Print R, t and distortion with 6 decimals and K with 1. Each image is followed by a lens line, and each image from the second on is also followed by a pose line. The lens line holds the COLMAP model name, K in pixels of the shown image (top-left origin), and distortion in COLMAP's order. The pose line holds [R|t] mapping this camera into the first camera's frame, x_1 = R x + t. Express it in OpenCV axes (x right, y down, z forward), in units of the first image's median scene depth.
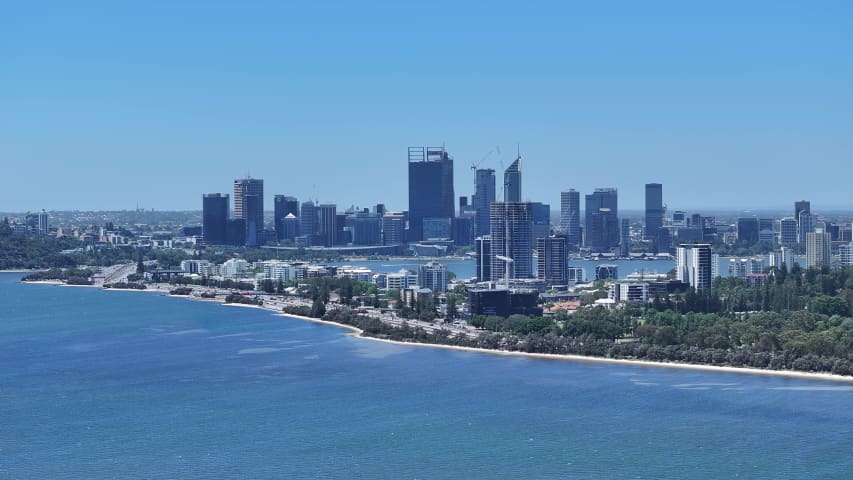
lens RADIAL K [[1934.9, 0, 426.5], [0, 1934.9, 240.0], [0, 0, 1]] dist [-0.203338, 0.740708]
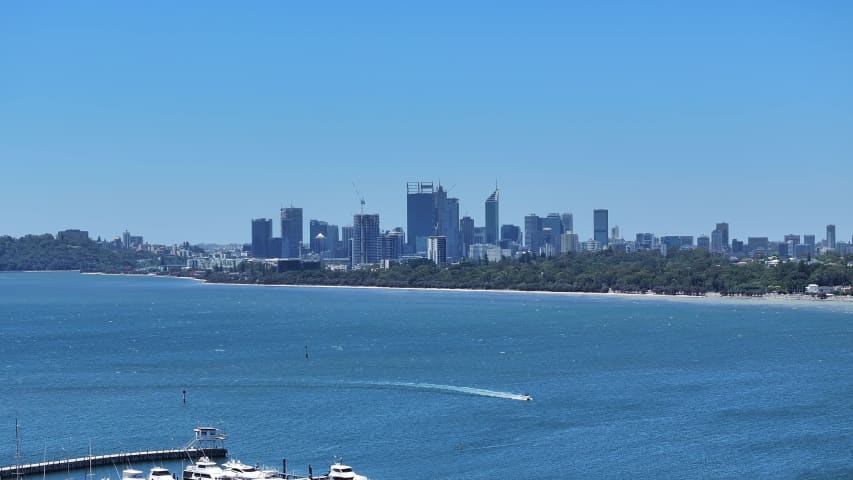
lens RADIAL K [[1934.9, 0, 426.5], [0, 1934.9, 240.0], [0, 0, 1]] dist [-0.203338, 0.740708]
pose [[0.995146, -0.003263, -0.098359, 0.130497], [0.001229, 0.999784, -0.020727, 0.017652], [0.098406, 0.020505, 0.994935, -0.290282]]
